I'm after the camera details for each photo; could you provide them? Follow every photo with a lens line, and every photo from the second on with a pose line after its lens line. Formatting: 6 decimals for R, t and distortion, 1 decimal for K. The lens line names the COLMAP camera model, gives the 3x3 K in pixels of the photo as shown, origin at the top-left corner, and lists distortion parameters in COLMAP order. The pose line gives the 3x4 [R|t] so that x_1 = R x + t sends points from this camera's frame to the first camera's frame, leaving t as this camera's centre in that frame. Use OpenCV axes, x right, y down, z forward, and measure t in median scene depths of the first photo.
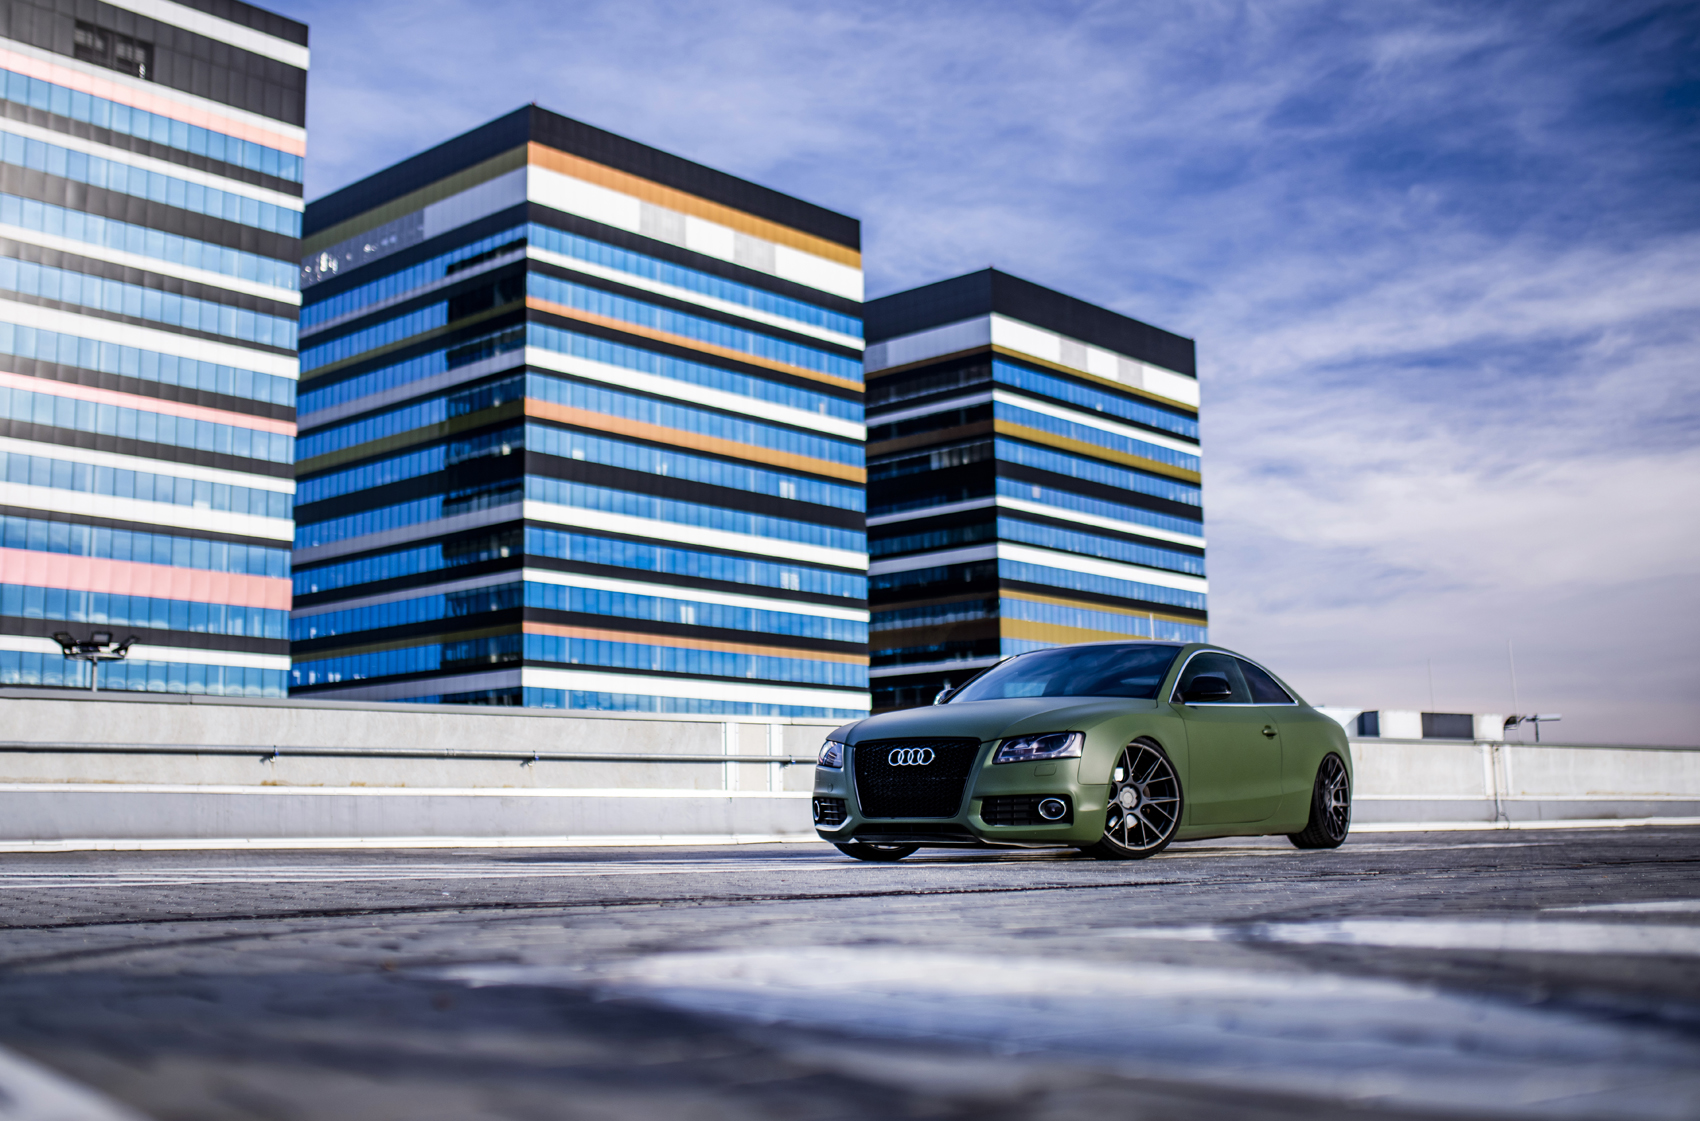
lens RADIAL K [[1884.5, 0, 818.6], [0, 1884.5, 449.9], [0, 0, 1]] dist [-0.041171, 0.016638]
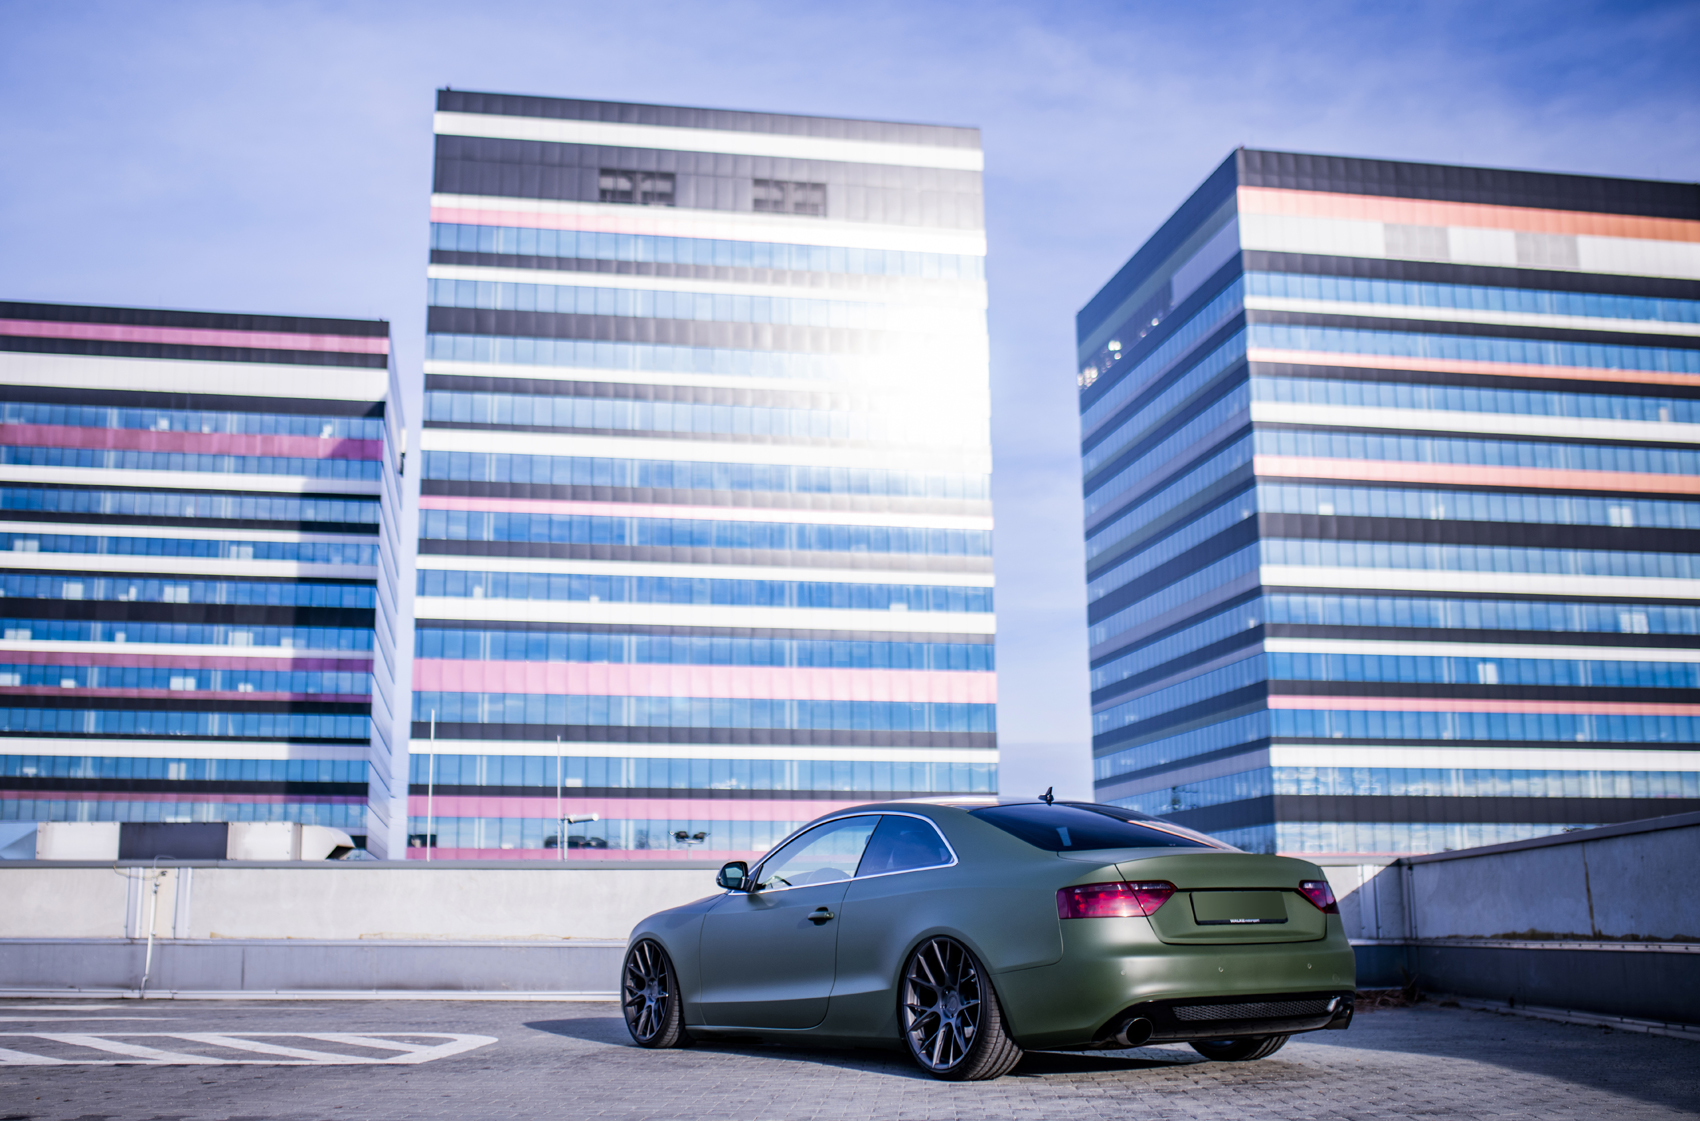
lens RADIAL K [[1712.7, 0, 850.0], [0, 1712.7, 560.5], [0, 0, 1]] dist [-0.016563, -0.002407]
pose [[0.789464, -0.128974, -0.600093, 0.162740], [0.123686, 0.991047, -0.050281, 0.035364], [0.601205, -0.034528, 0.798348, 0.174278]]
